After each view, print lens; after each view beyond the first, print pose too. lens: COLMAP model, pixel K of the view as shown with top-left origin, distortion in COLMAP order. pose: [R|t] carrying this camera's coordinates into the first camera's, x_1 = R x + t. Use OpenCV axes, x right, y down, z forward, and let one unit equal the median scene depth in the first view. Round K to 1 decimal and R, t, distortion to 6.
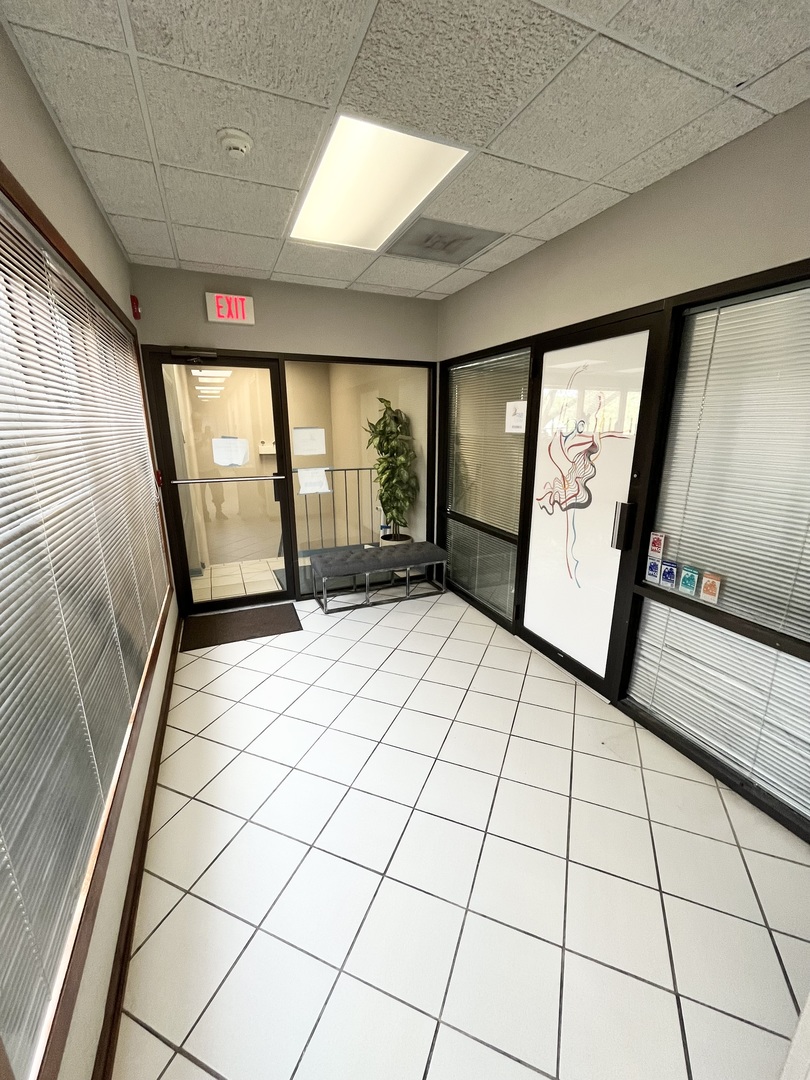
lens RADIAL K [[438.9, 0, 405.4], [0, 438.9, 538.7], [0, 0, 1]] dist [-0.003237, -0.000174]
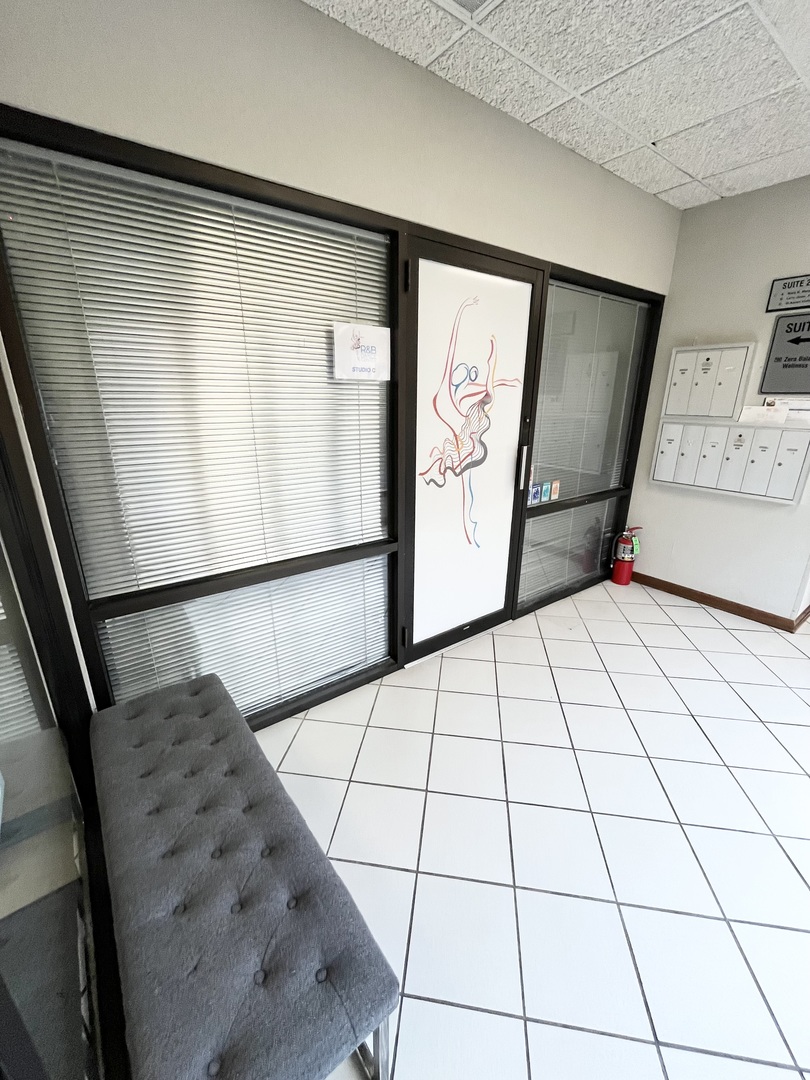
lens RADIAL K [[438.9, 0, 408.6], [0, 438.9, 537.1], [0, 0, 1]] dist [-0.003237, -0.000174]
pose [[-0.240915, -0.305272, 0.921287, -0.459030], [0.234689, 0.902751, 0.360501, -0.301603], [-0.941744, 0.303065, -0.145842, 1.324573]]
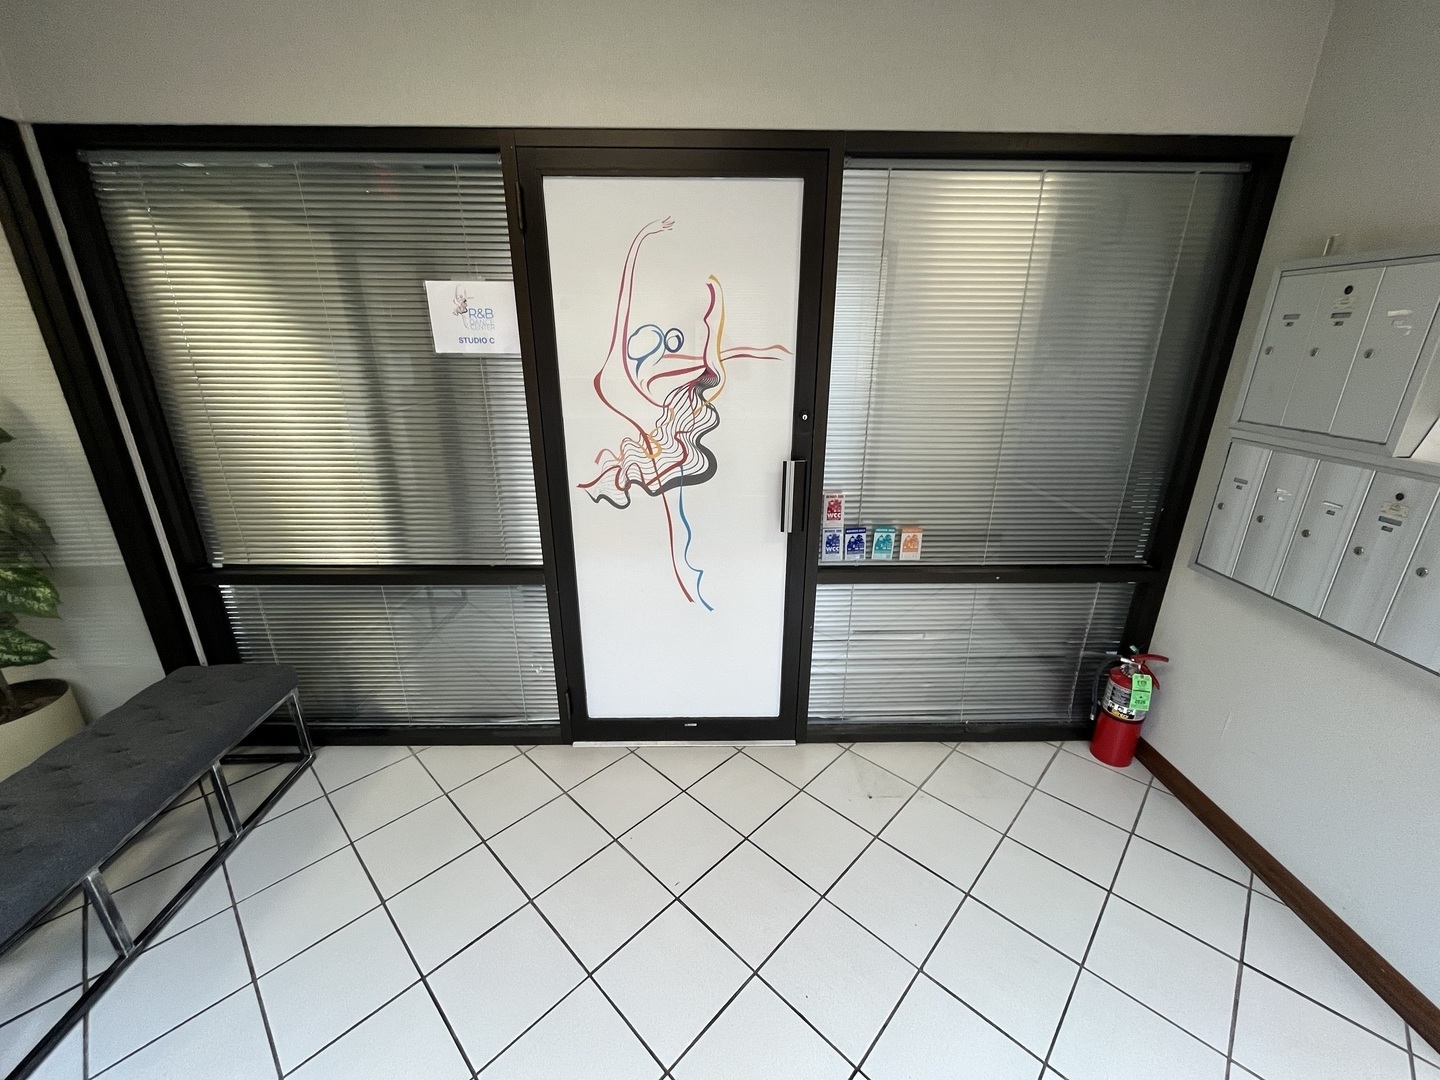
lens RADIAL K [[585.2, 0, 721.4], [0, 585.2, 540.9], [0, 0, 1]] dist [-0.003237, -0.000174]
pose [[0.373118, -0.308622, 0.874949, -0.289792], [0.229241, 0.944479, 0.235389, -0.173633], [-0.899017, 0.112746, 0.423151, 0.655381]]
